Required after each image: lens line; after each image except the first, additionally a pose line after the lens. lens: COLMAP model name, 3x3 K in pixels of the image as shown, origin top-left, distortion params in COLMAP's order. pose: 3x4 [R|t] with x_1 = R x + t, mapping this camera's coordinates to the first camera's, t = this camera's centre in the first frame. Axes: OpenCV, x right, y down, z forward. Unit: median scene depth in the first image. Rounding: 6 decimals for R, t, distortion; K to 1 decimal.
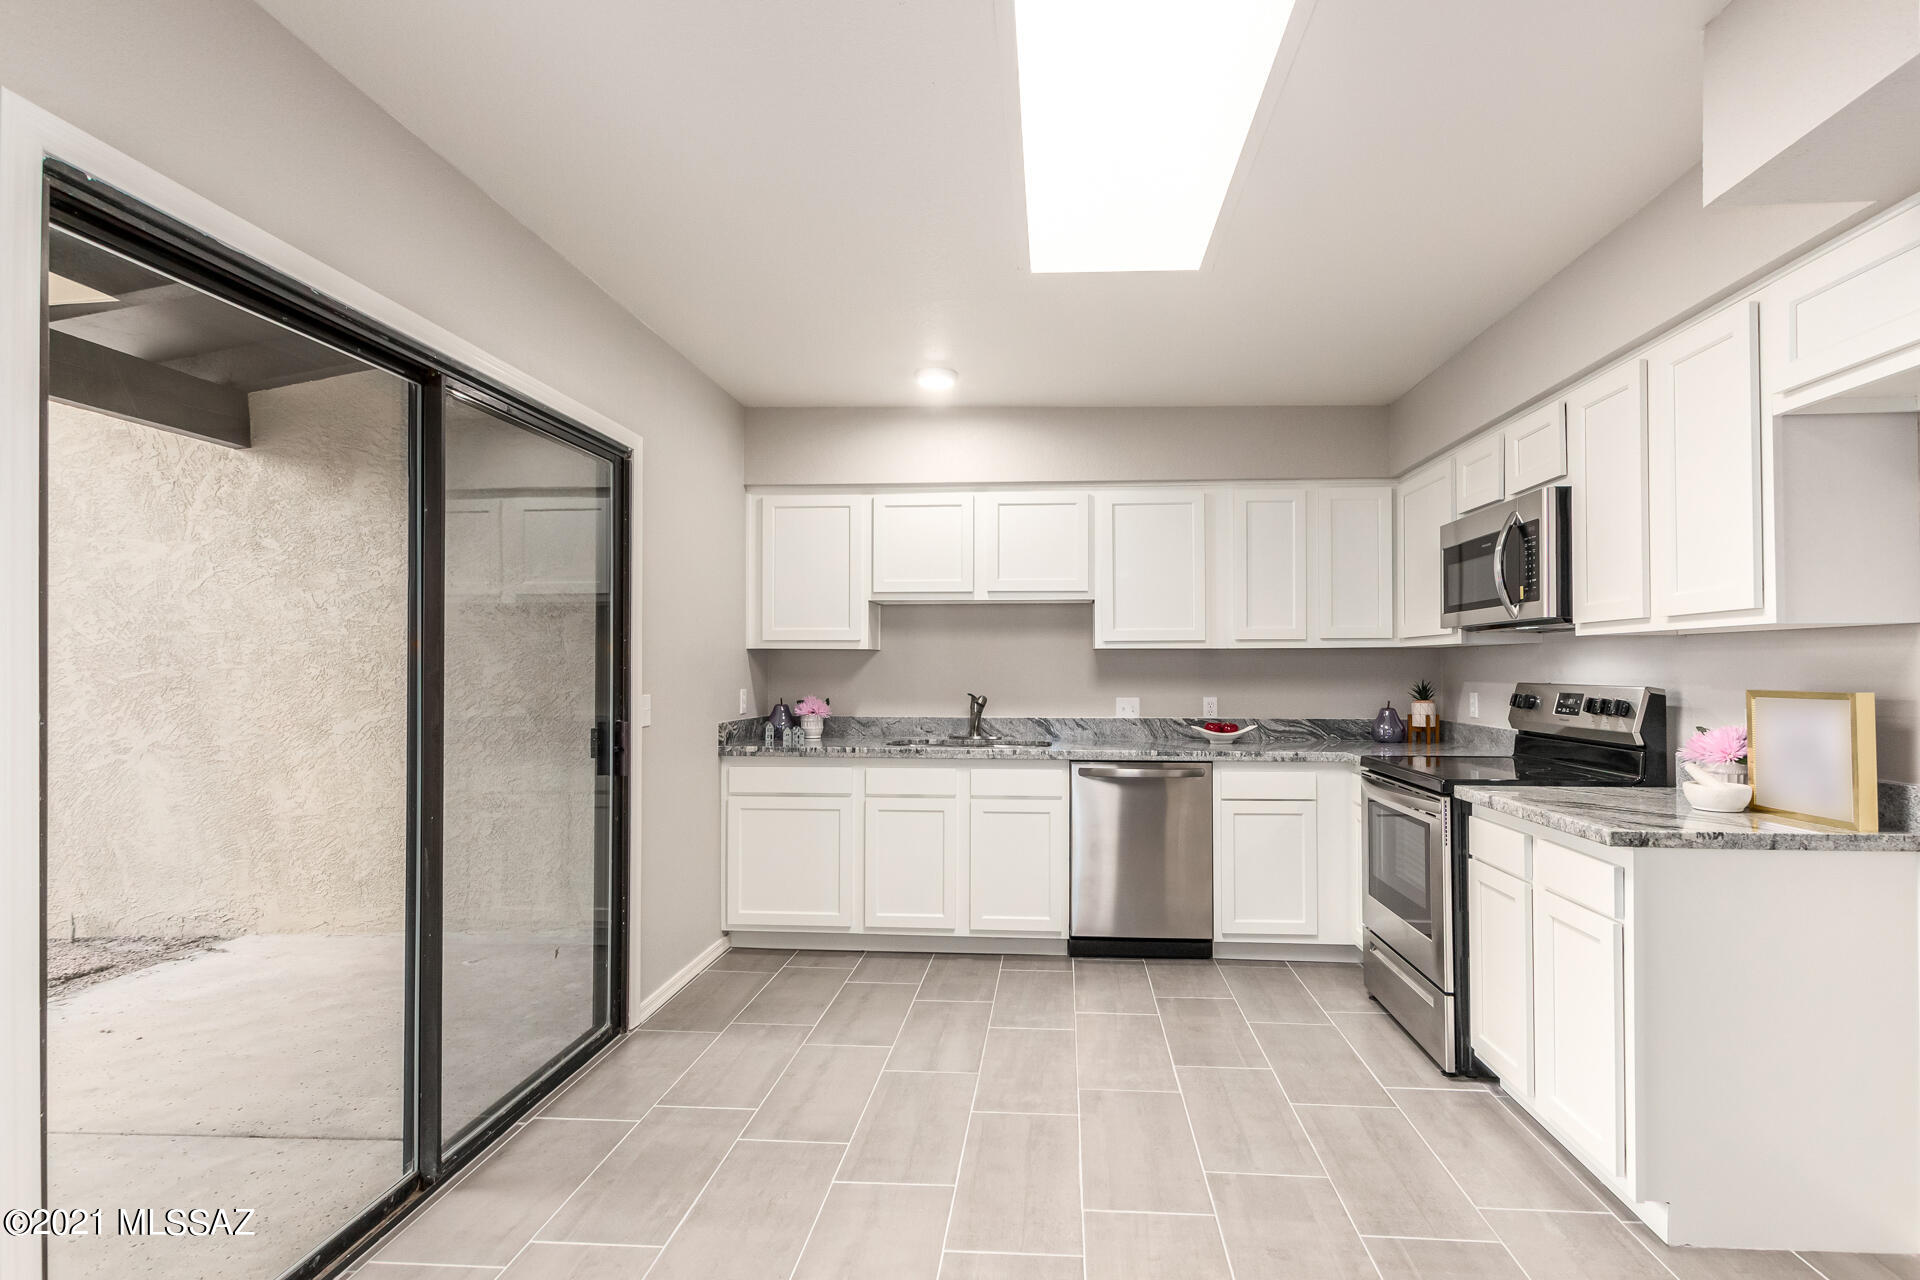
lens RADIAL K [[882.0, 0, 1036.2], [0, 882.0, 655.2], [0, 0, 1]] dist [0.009419, -0.002024]
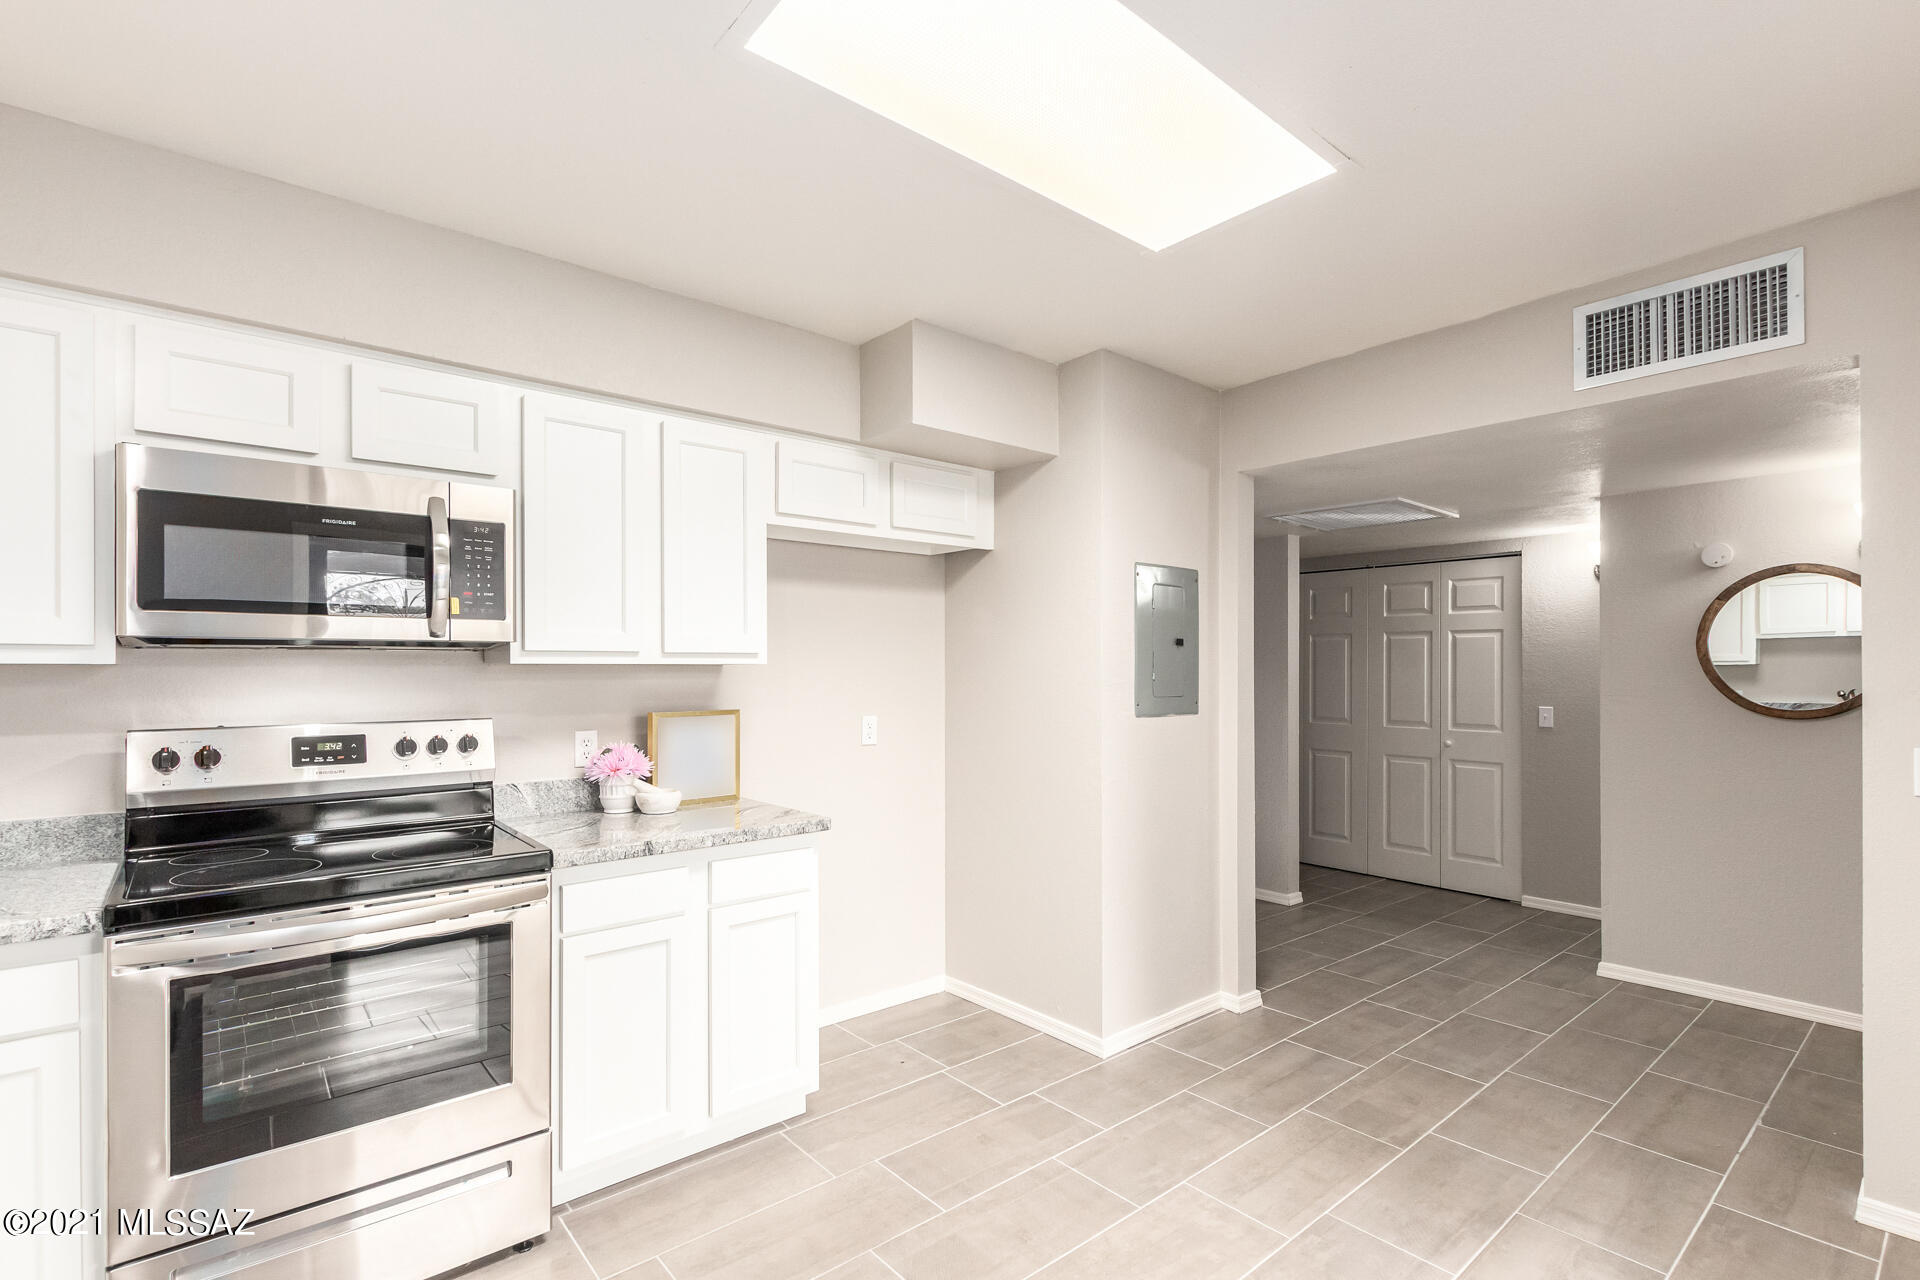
lens RADIAL K [[882.0, 0, 951.9], [0, 882.0, 672.2], [0, 0, 1]] dist [0.009419, -0.002024]
pose [[-0.658542, 0.003769, 0.752535, -0.252353], [-0.005737, 0.999933, -0.010029, -0.005075], [-0.752522, -0.010921, -0.658476, 0.918294]]
